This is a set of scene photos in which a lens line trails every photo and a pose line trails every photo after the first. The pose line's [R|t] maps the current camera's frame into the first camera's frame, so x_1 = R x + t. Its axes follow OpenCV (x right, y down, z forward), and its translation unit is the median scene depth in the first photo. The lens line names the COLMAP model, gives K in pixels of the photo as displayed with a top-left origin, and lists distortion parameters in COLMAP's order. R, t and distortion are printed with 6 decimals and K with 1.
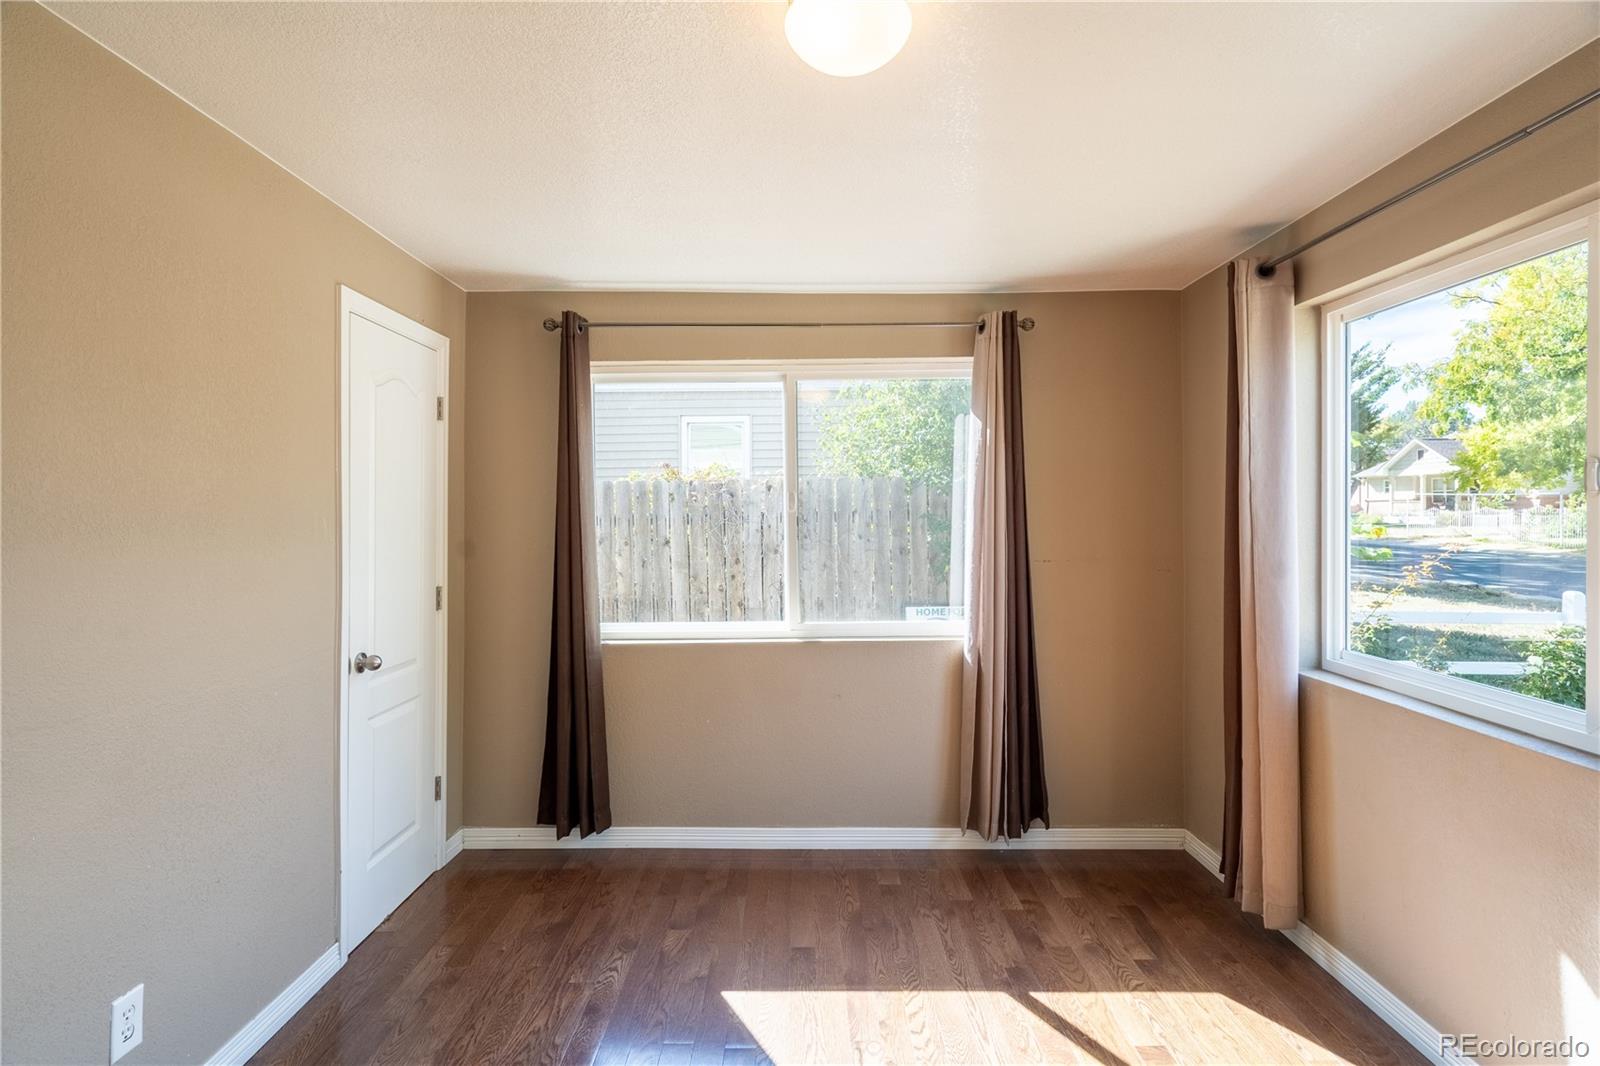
lens RADIAL K [[795.7, 0, 800.6], [0, 795.7, 528.7], [0, 0, 1]] dist [0.002915, -0.000199]
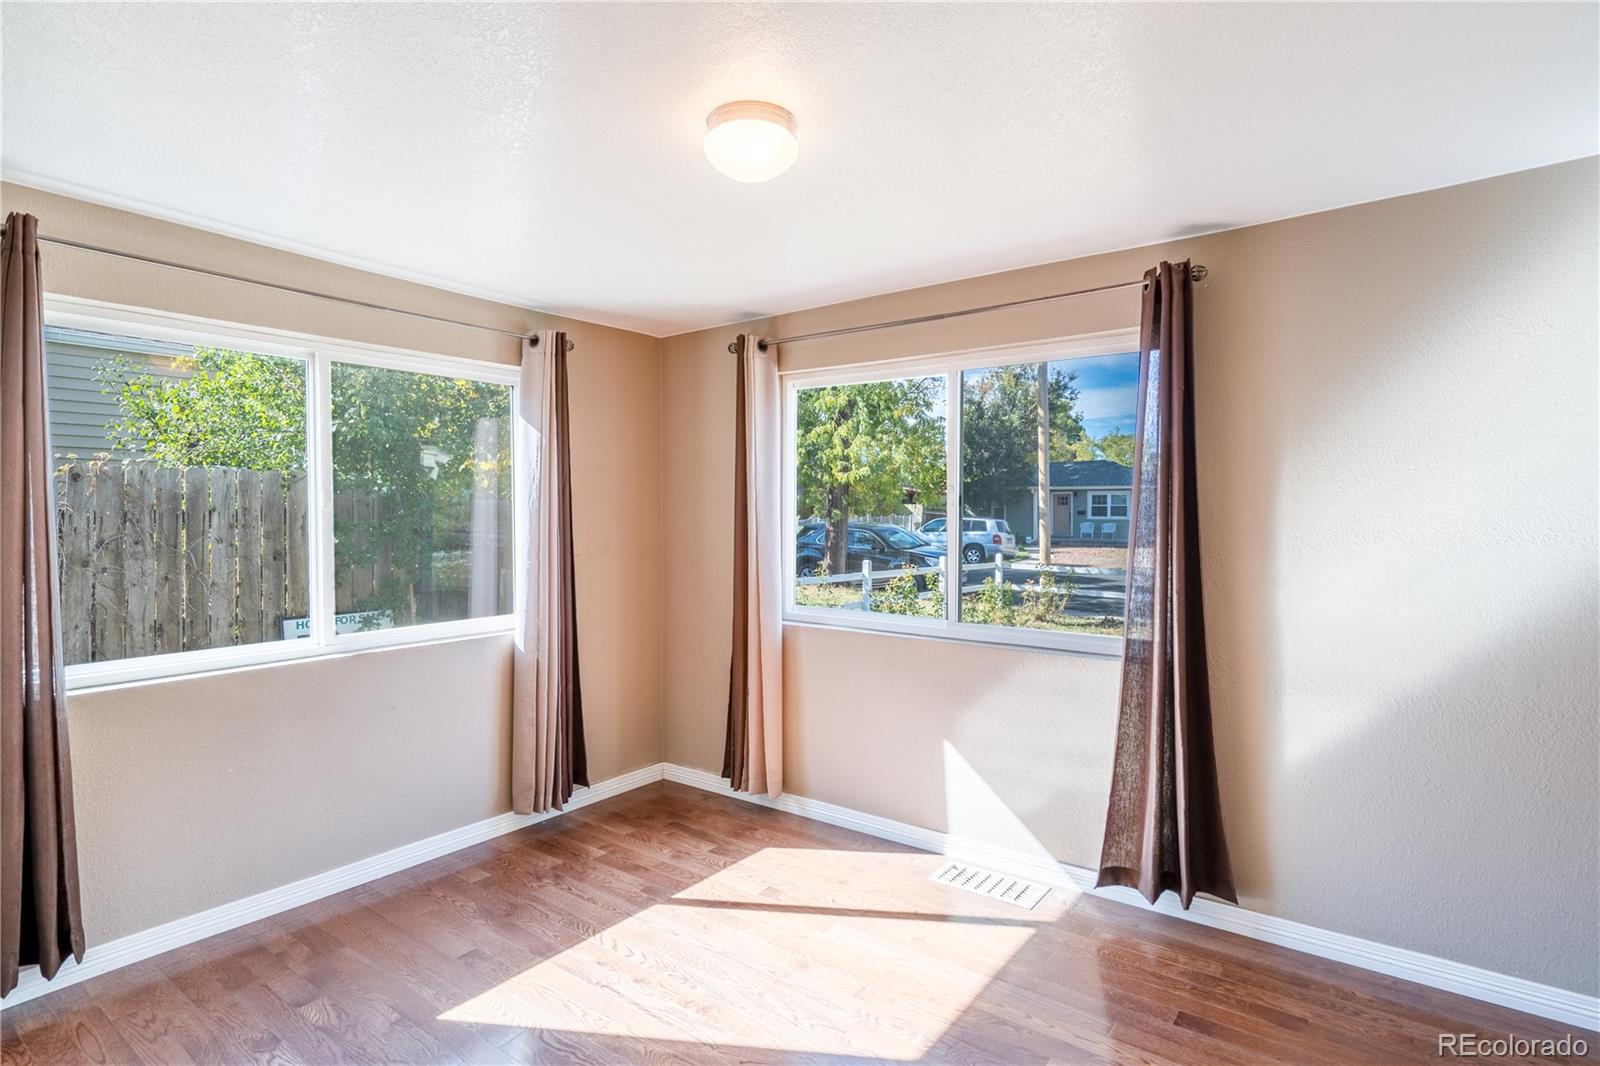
lens RADIAL K [[795.7, 0, 799.5], [0, 795.7, 527.9], [0, 0, 1]] dist [0.002915, -0.000199]
pose [[0.610438, -0.010966, 0.791988, -0.445001], [0.011853, 0.999919, 0.004709, 0.000043], [-0.791975, 0.006513, 0.610518, 0.058210]]
